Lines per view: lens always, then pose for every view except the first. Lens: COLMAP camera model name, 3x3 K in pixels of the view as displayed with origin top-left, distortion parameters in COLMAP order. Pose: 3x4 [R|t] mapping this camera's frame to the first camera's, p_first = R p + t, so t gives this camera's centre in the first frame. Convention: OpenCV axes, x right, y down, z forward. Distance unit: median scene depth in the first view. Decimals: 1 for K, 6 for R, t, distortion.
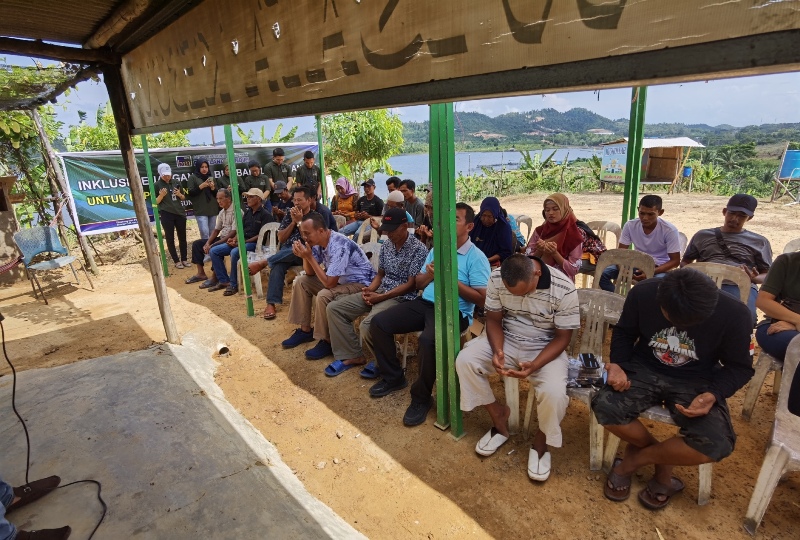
lens RADIAL K [[418.5, 0, 400.0], [0, 418.5, 270.0], [0, 0, 1]] dist [-0.060454, 0.030308]
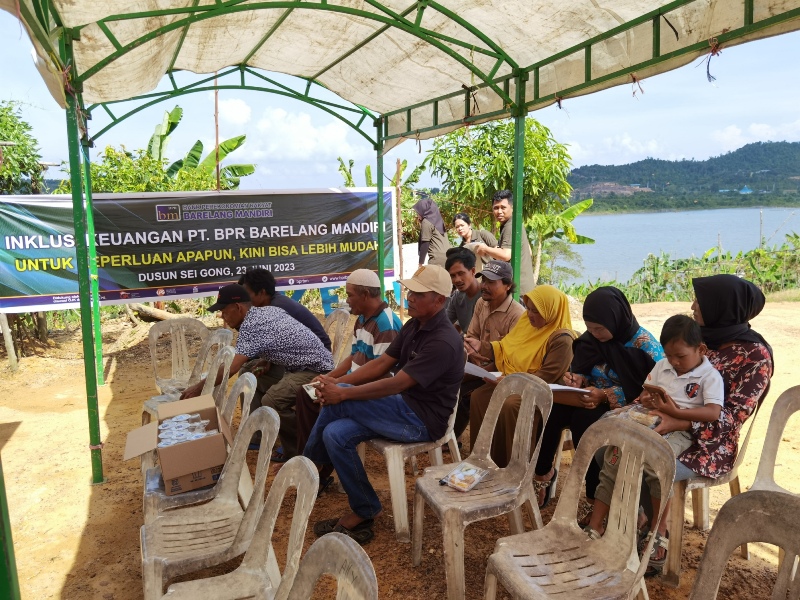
lens RADIAL K [[637.5, 0, 400.6], [0, 637.5, 295.3], [0, 0, 1]] dist [0.001030, -0.005239]
pose [[0.924762, 0.062561, -0.375367, 0.516665], [-0.113135, 0.986992, -0.114222, -0.136933], [0.363339, 0.148095, 0.919811, 0.497111]]
